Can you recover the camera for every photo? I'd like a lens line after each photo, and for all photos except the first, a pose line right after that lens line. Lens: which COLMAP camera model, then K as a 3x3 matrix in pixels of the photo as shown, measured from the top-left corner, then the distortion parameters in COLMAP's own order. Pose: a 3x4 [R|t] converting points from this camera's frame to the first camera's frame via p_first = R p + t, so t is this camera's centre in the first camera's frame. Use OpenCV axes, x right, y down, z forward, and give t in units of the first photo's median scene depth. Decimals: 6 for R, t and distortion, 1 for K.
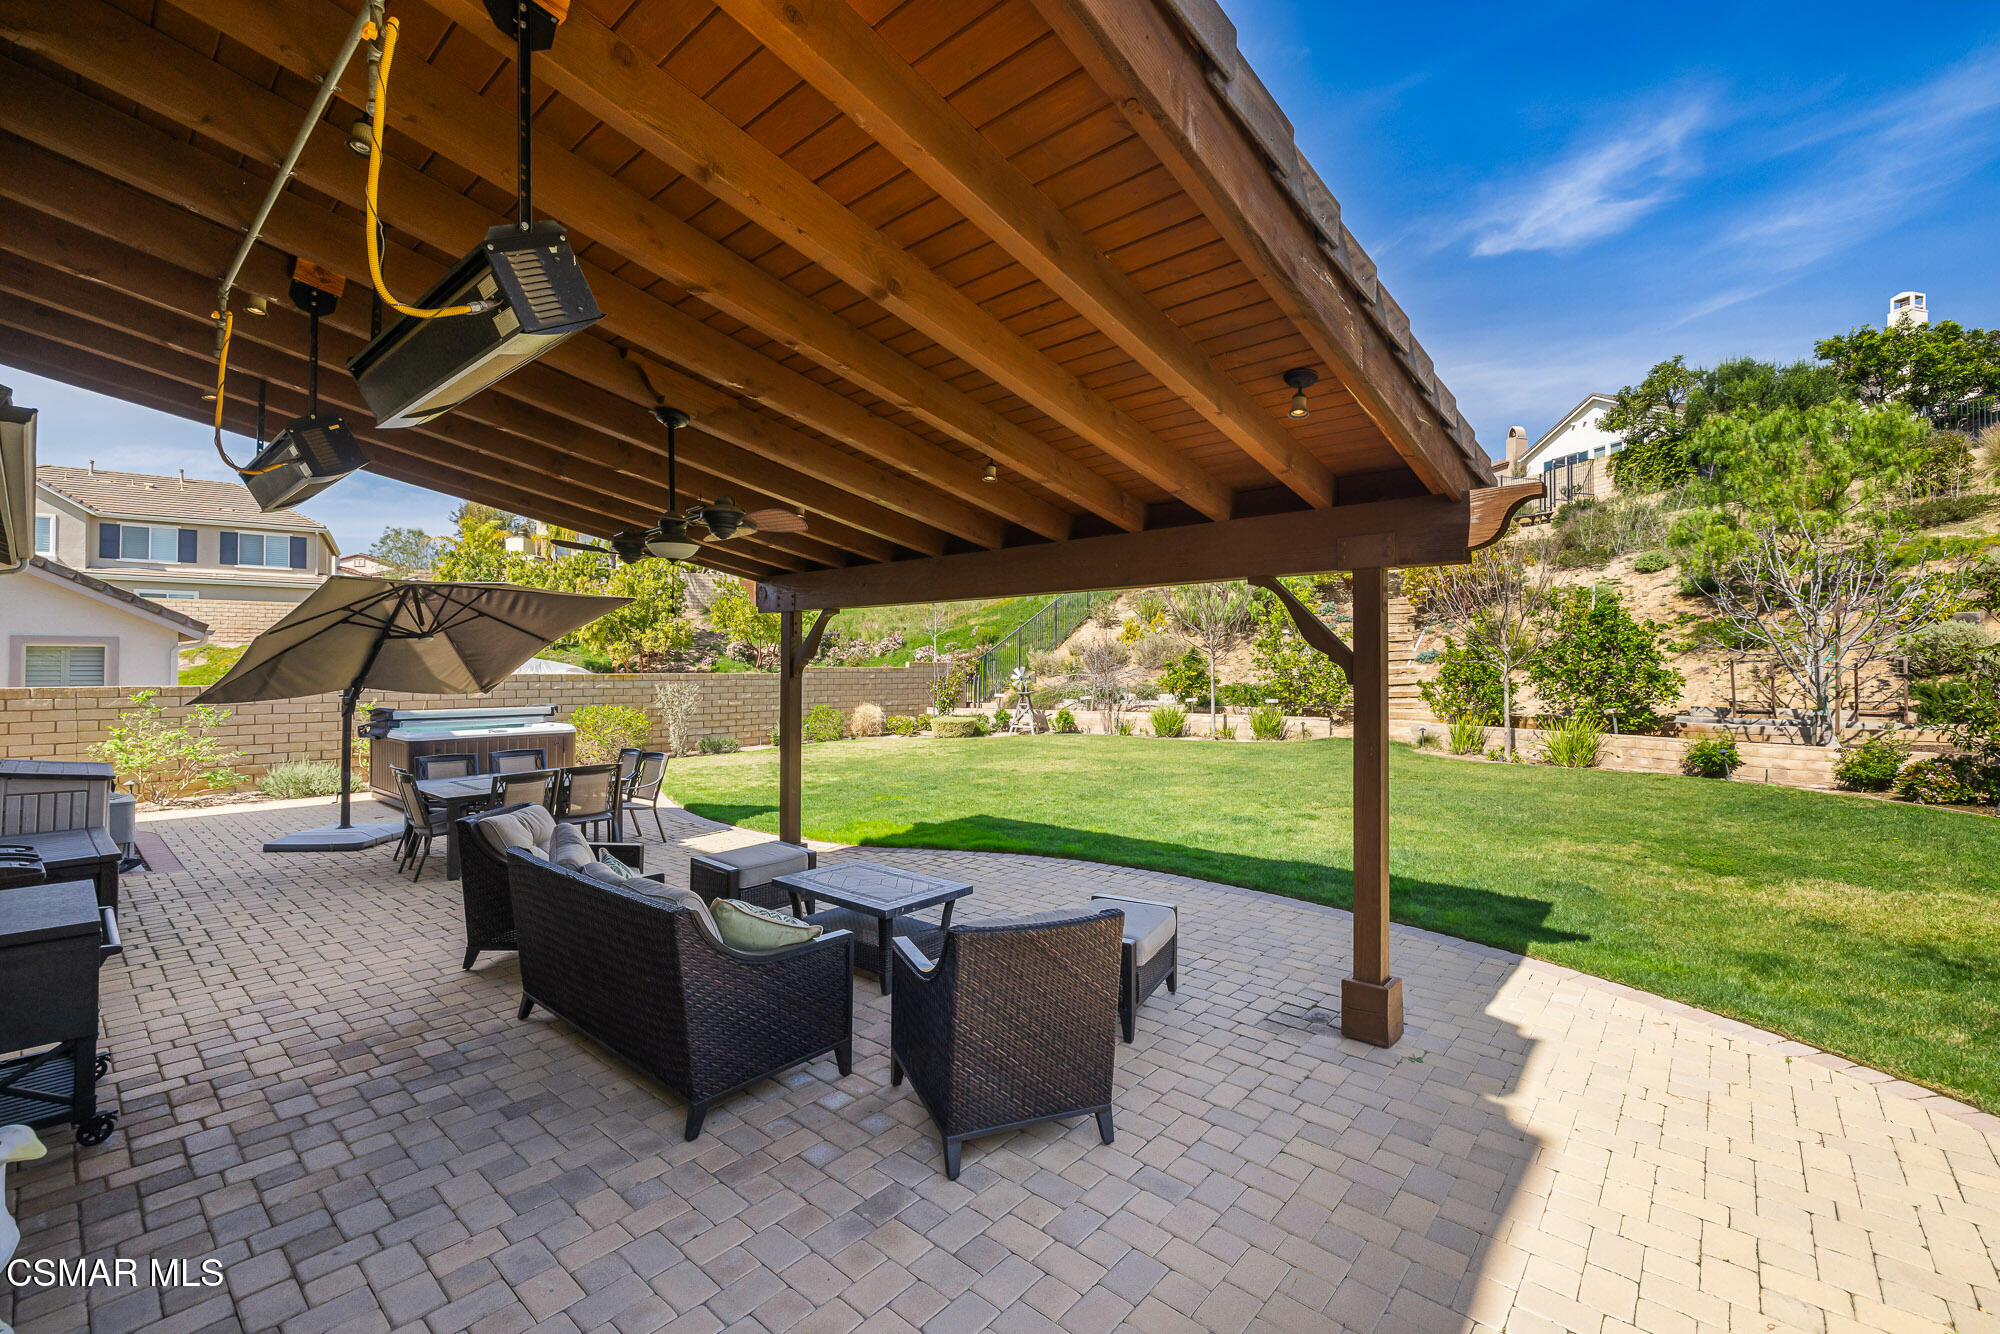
lens RADIAL K [[839.7, 0, 1007.9], [0, 839.7, 668.7], [0, 0, 1]] dist [-0.002482, -0.000609]
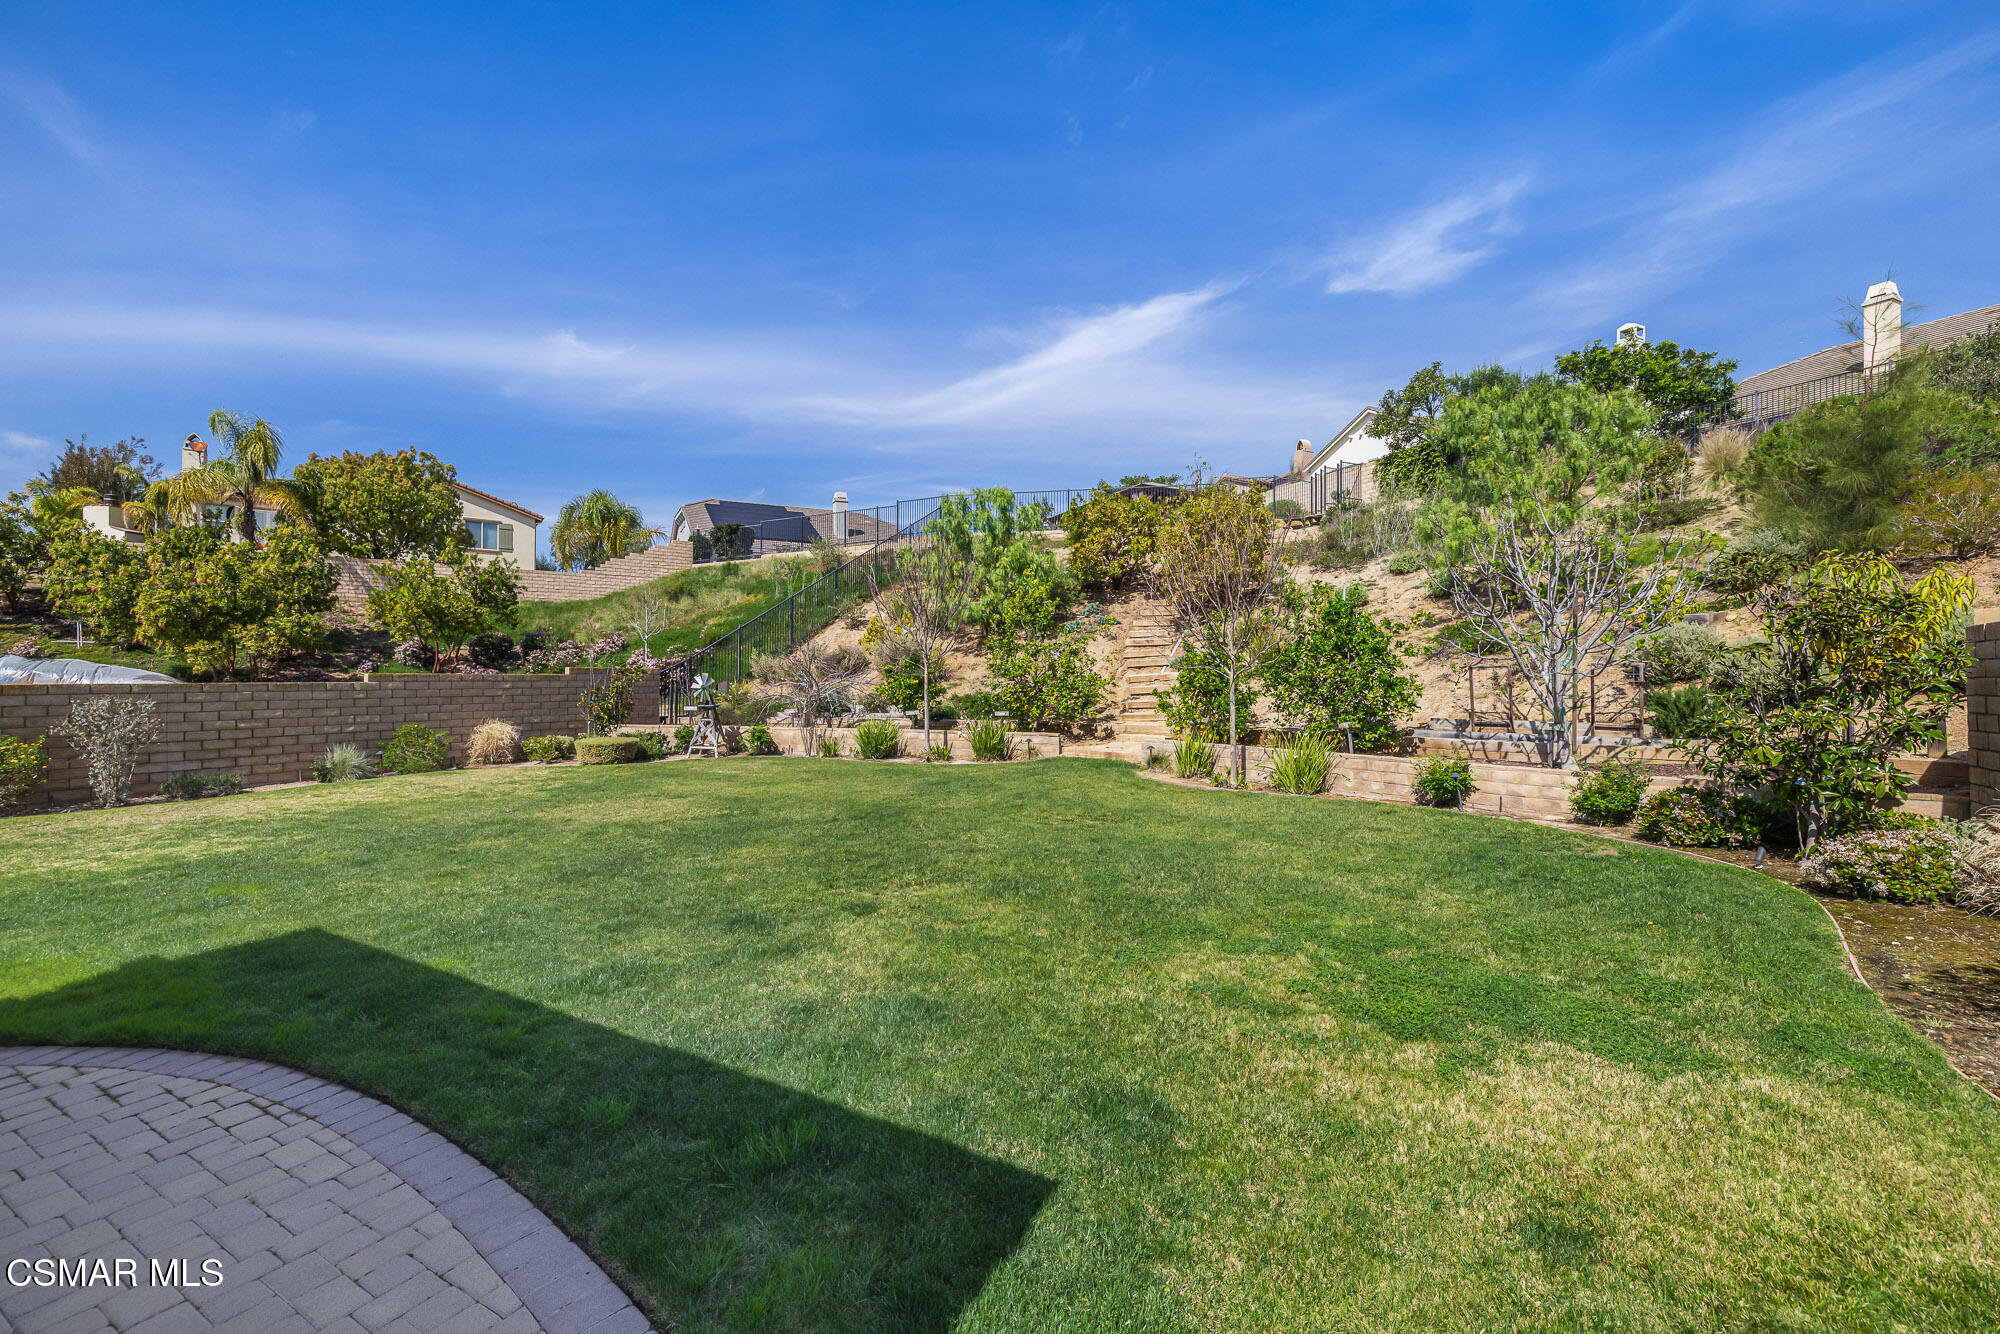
lens RADIAL K [[847.4, 0, 999.9], [0, 847.4, 680.9], [0, 0, 1]] dist [0.000755, 0.000053]
pose [[0.982512, -0.001519, 0.186192, 0.198750], [0.000402, 0.999982, 0.006041, -0.000057], [-0.186198, -0.005860, 0.982495, 0.203372]]
